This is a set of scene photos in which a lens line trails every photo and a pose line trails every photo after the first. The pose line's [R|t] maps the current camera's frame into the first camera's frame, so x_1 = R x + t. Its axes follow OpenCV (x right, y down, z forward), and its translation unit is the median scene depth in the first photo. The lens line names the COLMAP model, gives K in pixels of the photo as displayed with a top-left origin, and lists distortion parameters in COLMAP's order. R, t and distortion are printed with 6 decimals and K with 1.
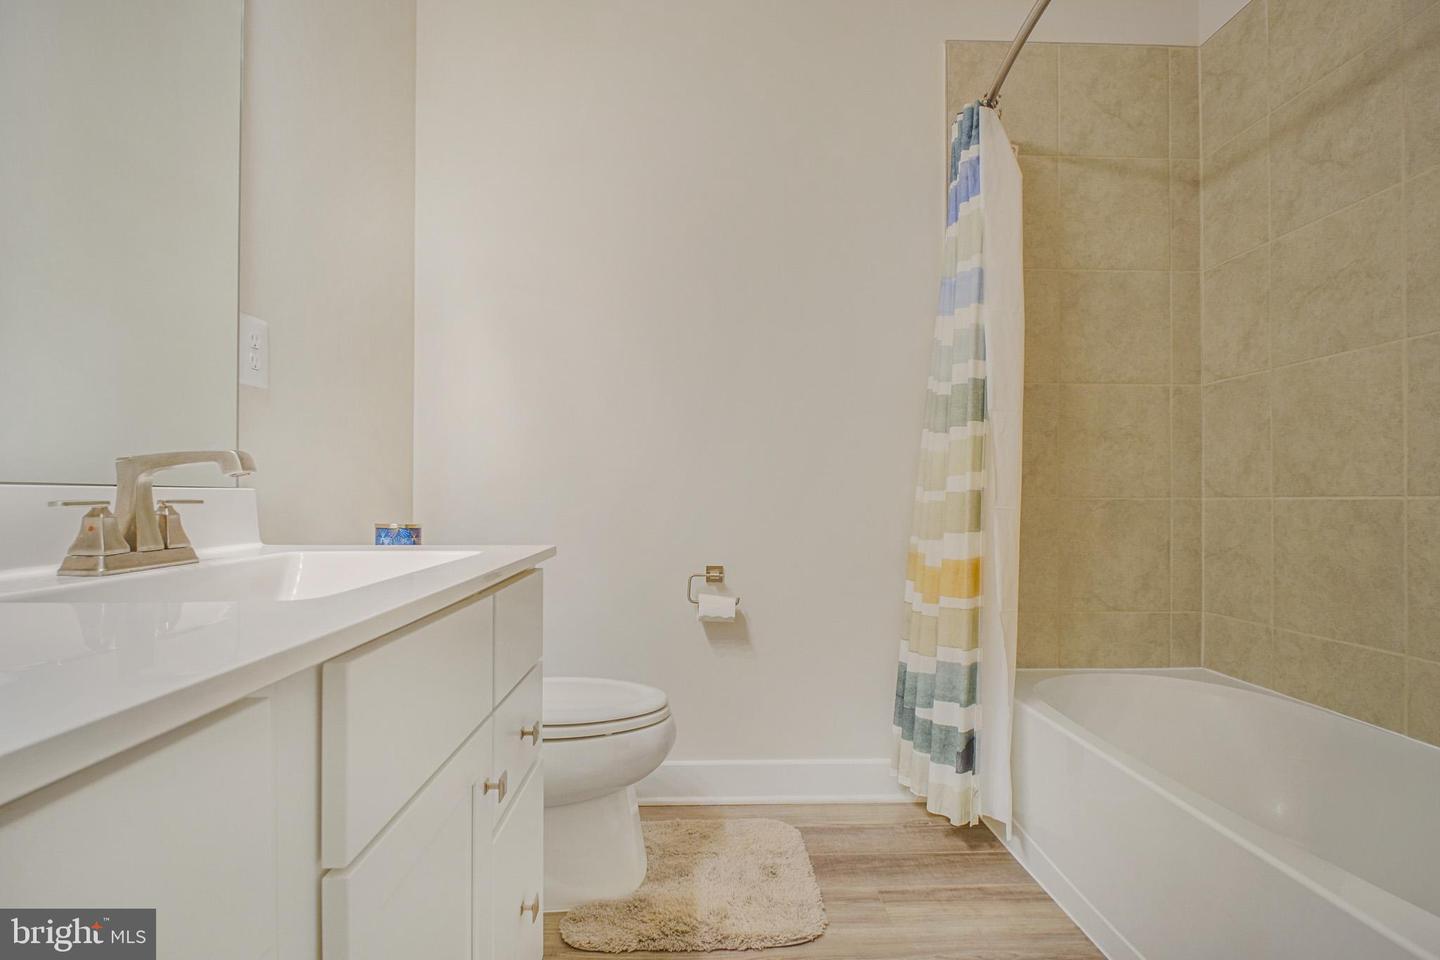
lens RADIAL K [[753.8, 0, 719.5], [0, 753.8, 499.1], [0, 0, 1]] dist [-0.000202, -0.010712]
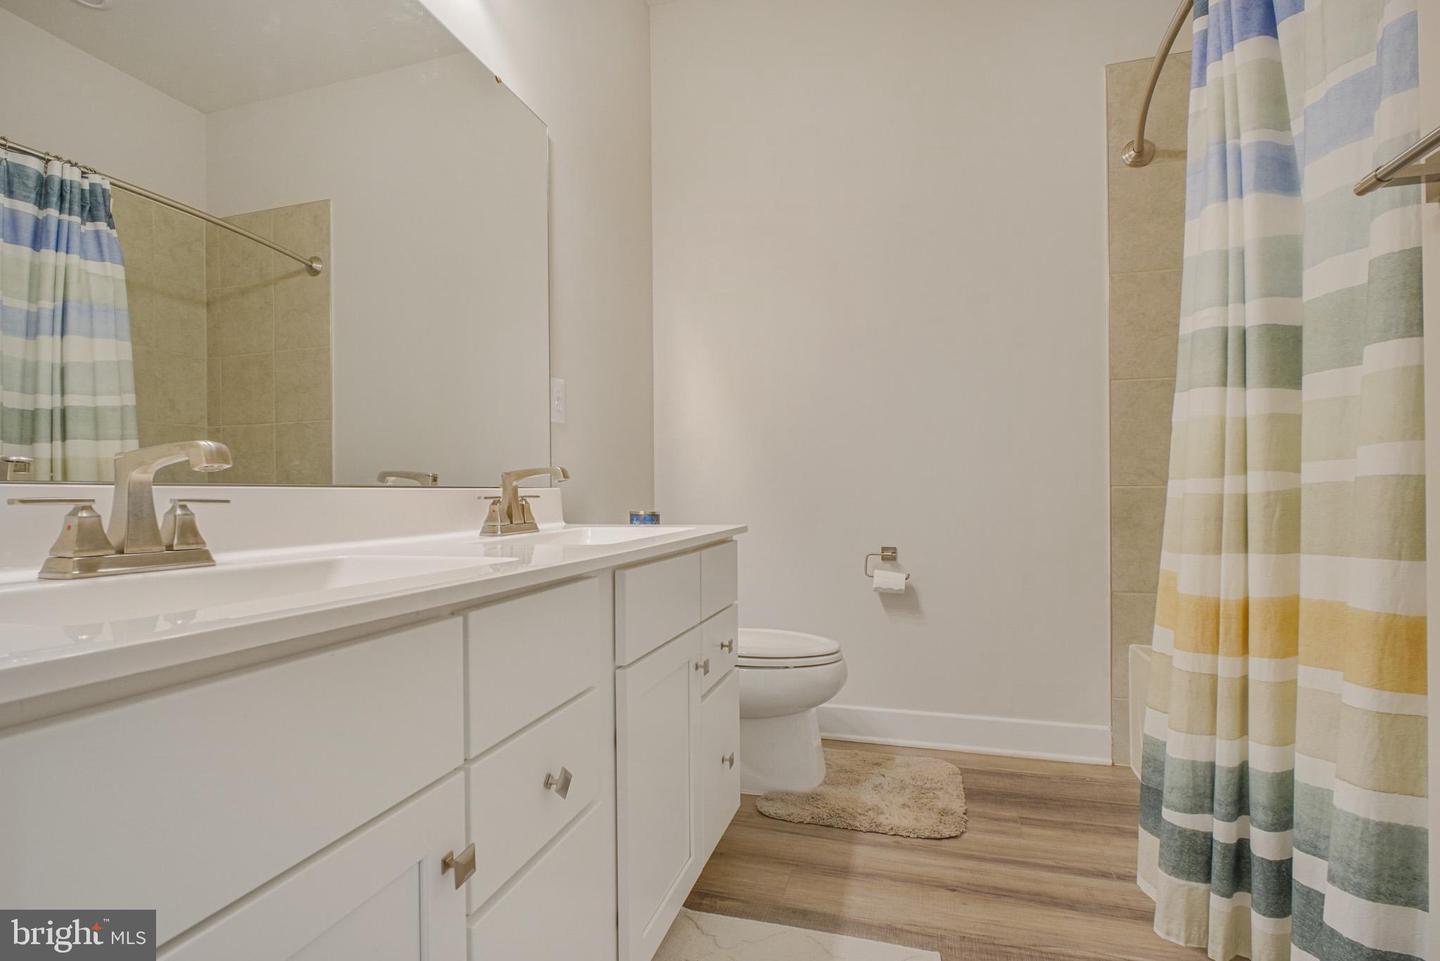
lens RADIAL K [[753.8, 0, 719.5], [0, 753.8, 499.6], [0, 0, 1]] dist [-0.000202, -0.010712]
pose [[0.955166, -0.008734, -0.295943, 0.135222], [0.011598, 0.999901, 0.007926, 0.001216], [0.295844, -0.011003, 0.955173, -0.329300]]
